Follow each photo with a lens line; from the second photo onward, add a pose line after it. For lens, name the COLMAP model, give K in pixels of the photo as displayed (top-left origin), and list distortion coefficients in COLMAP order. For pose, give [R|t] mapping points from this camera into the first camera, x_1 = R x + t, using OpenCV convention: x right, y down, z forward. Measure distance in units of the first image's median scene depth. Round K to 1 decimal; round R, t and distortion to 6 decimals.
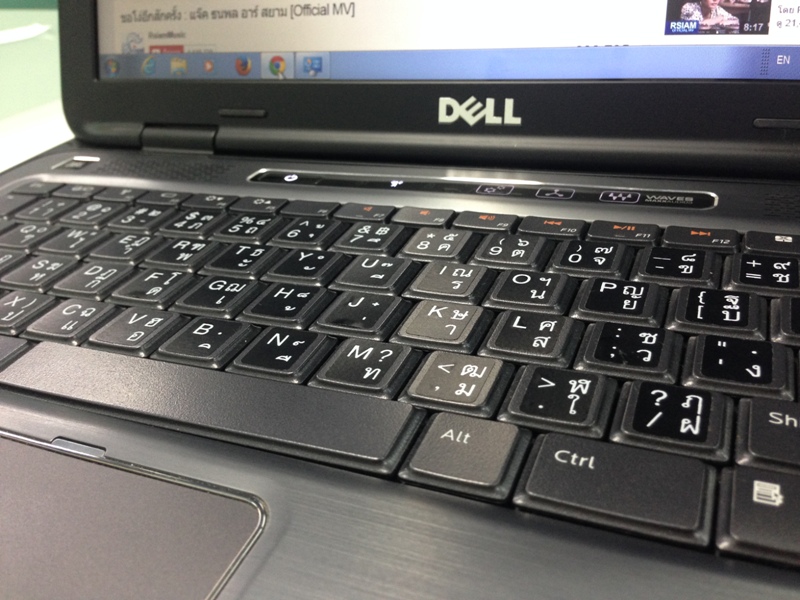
lens RADIAL K [[767.2, 0, 402.0], [0, 767.2, 297.6], [0, 0, 1]] dist [-0.015190, 0.000000]
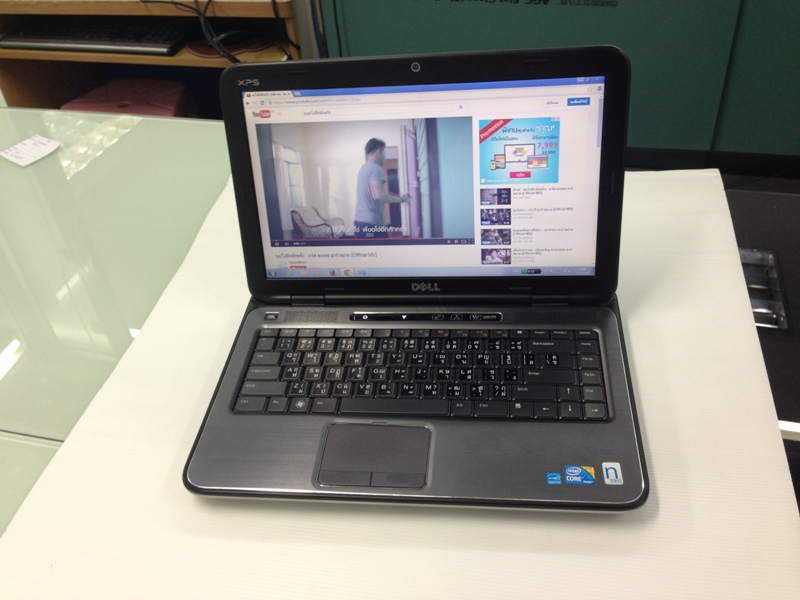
lens RADIAL K [[767.2, 0, 398.8], [0, 767.2, 300.9], [0, 0, 1]] dist [-0.015190, 0.000000]
pose [[0.957428, -0.188552, 0.218588, -0.771214], [0.143529, 0.967916, 0.206249, -0.946787], [-0.250463, -0.166095, 0.953772, -2.146775]]
